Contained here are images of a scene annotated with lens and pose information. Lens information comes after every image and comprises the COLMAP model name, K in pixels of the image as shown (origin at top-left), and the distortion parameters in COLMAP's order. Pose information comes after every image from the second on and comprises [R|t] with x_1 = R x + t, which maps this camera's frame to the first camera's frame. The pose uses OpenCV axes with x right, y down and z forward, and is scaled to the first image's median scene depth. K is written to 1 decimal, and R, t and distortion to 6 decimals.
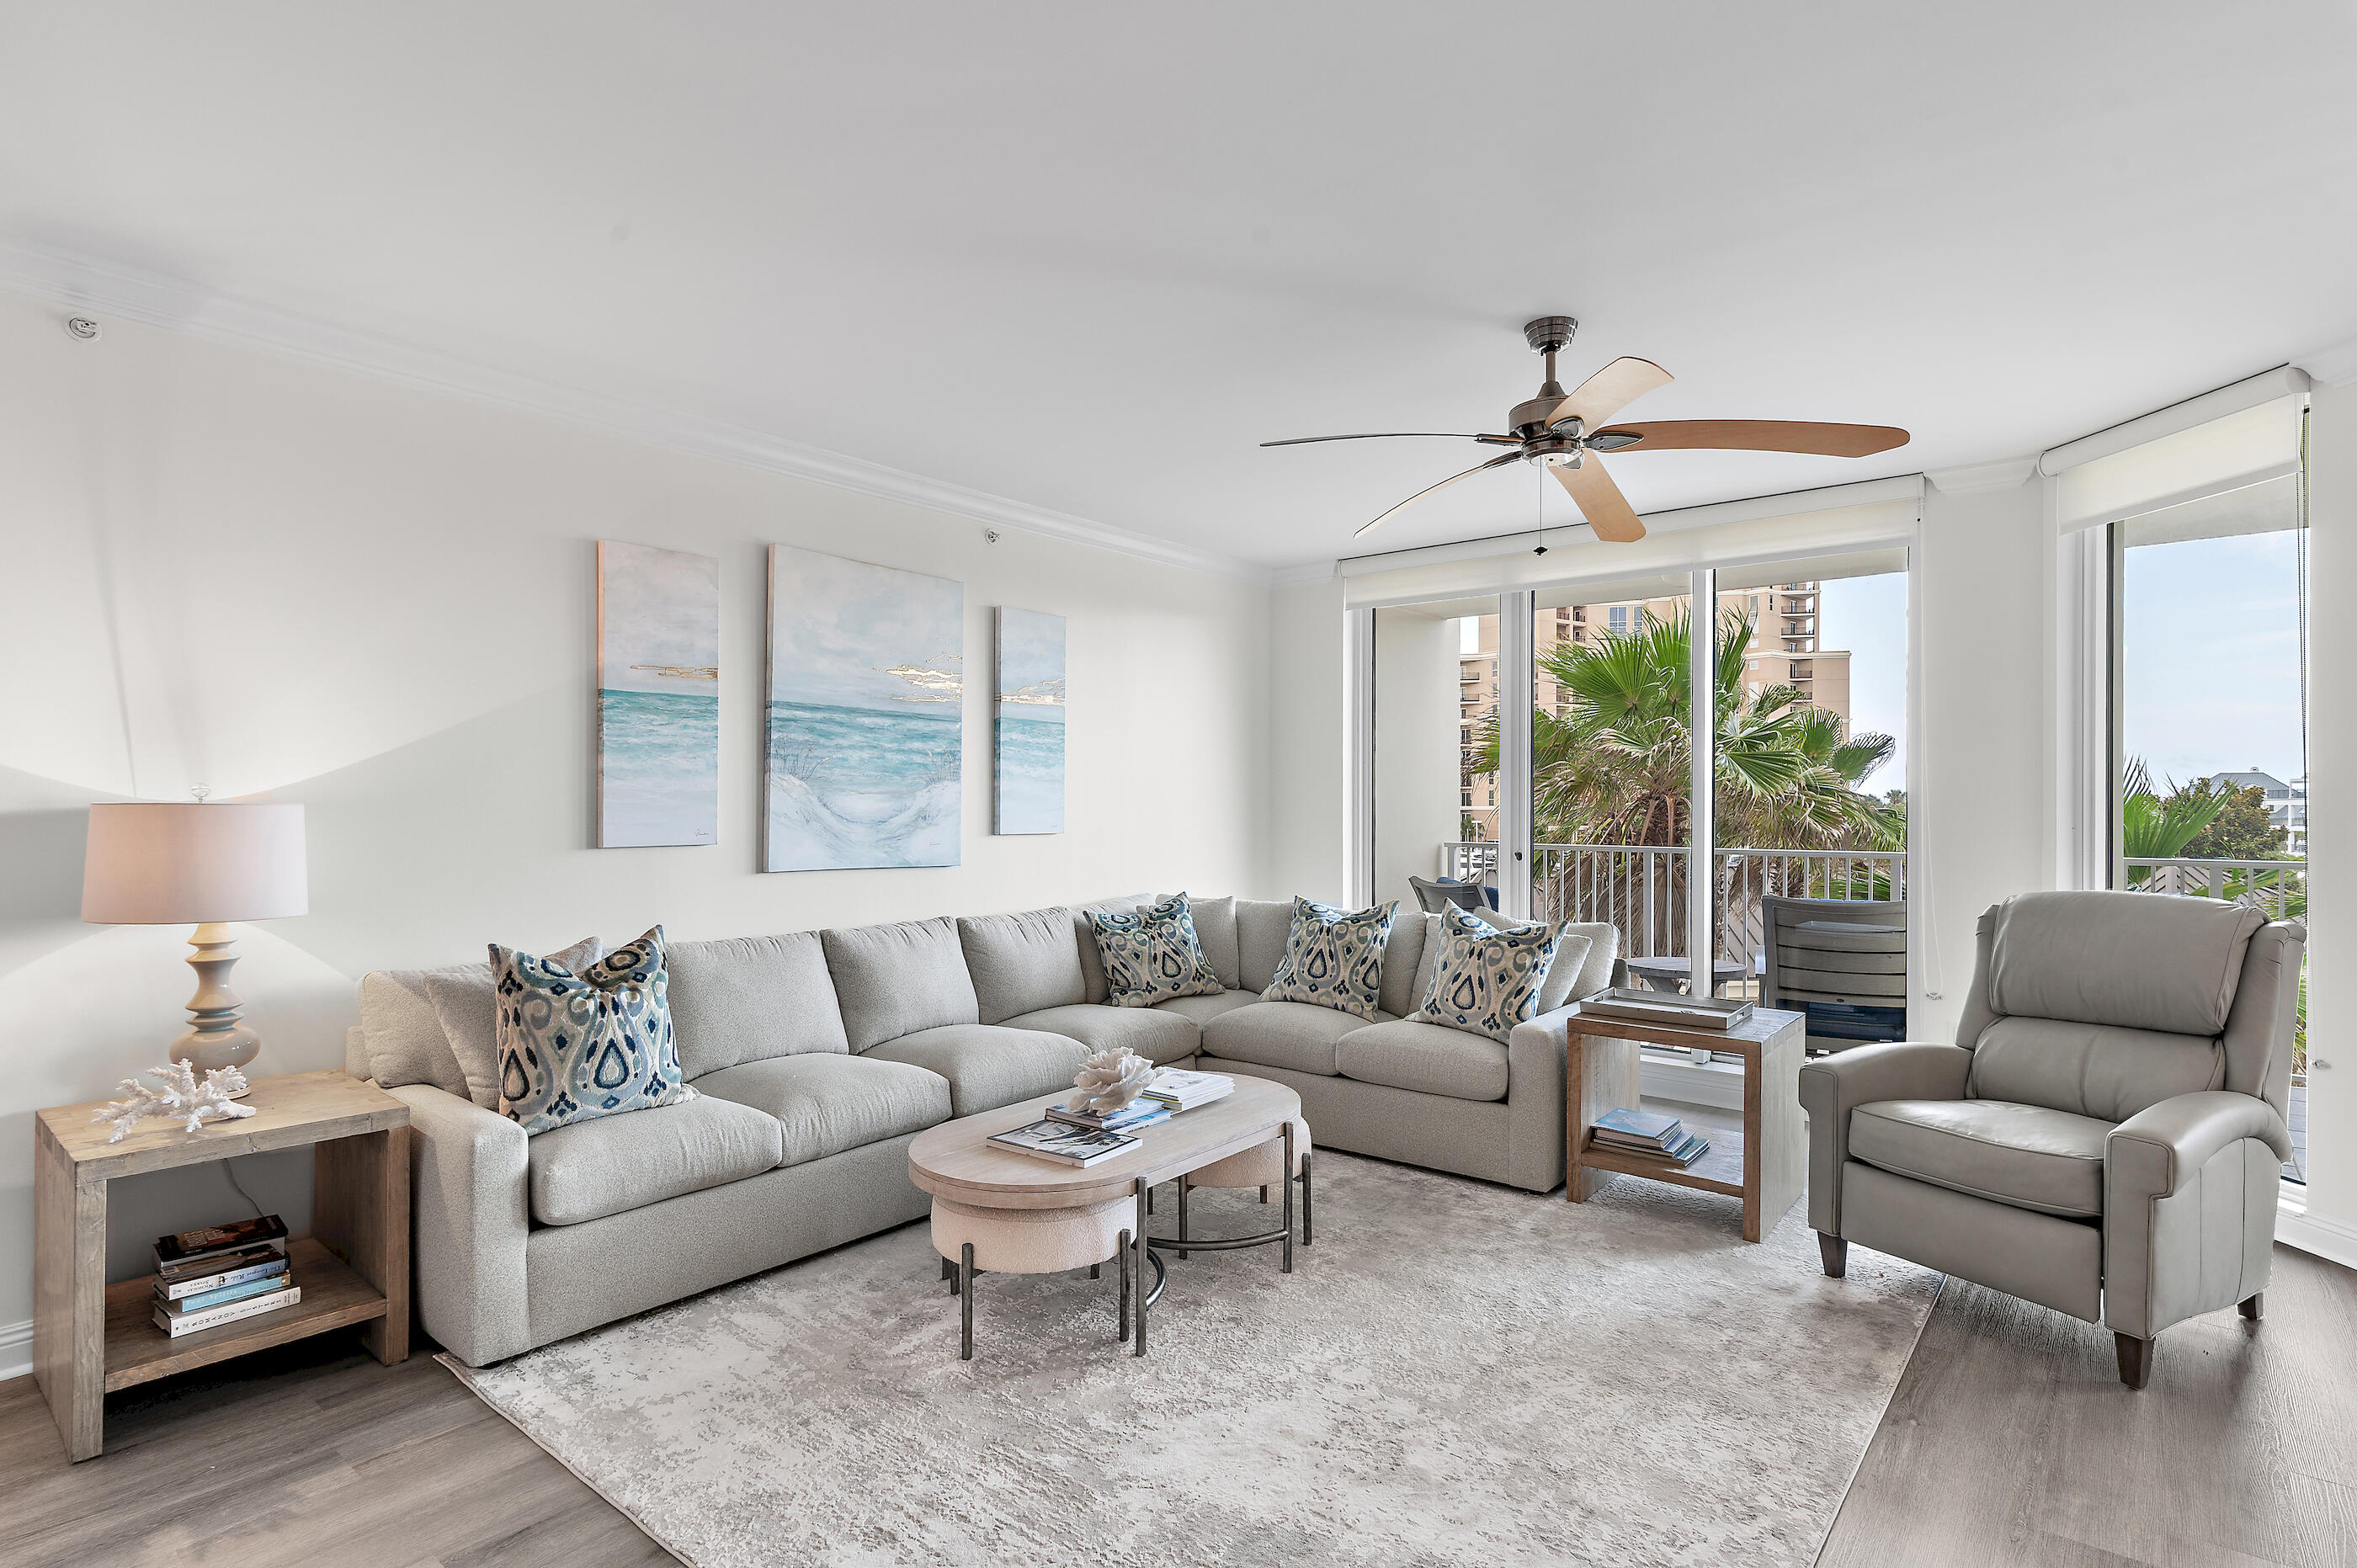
lens RADIAL K [[1185.0, 0, 1181.9], [0, 1185.0, 802.4], [0, 0, 1]] dist [0.010030, 0.000252]
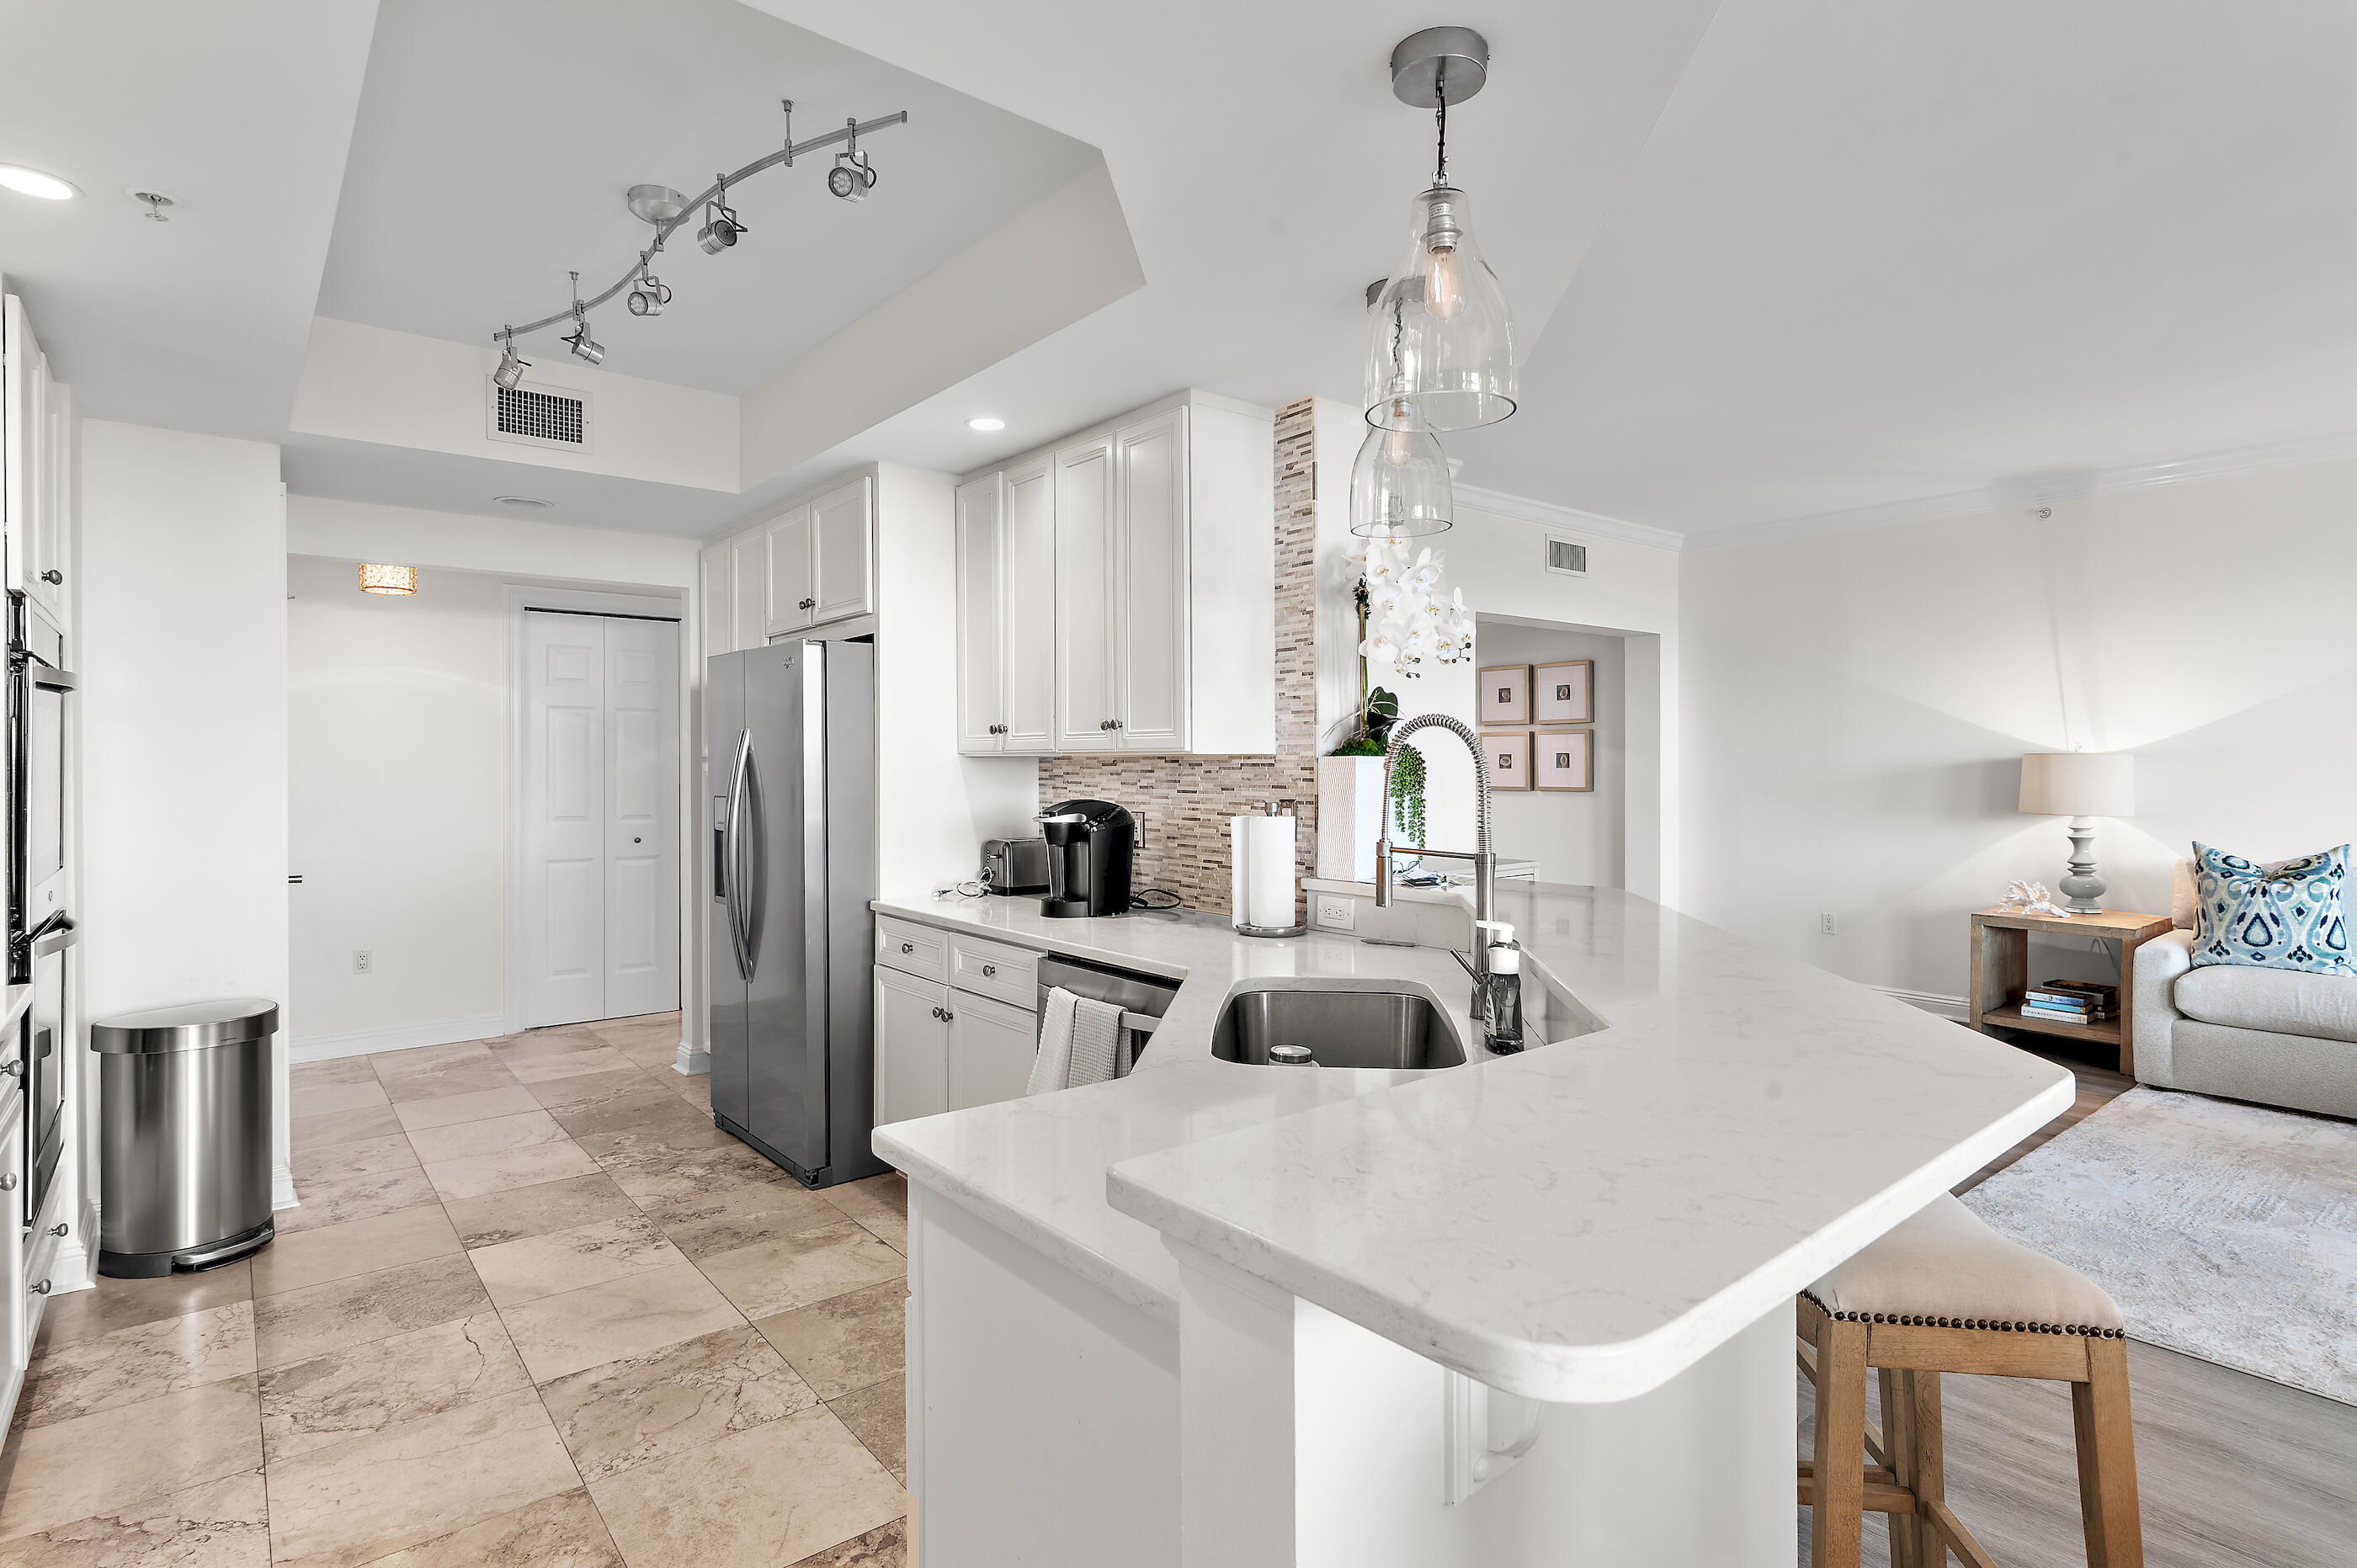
lens RADIAL K [[1185.5, 0, 1175.9], [0, 1185.5, 771.5], [0, 0, 1]] dist [0.003491, 0.000068]
pose [[-0.202748, 0.009286, -0.979187, 0.877126], [0.000281, 0.999956, 0.009425, 0.007585], [0.979231, 0.001636, -0.202742, -0.005067]]
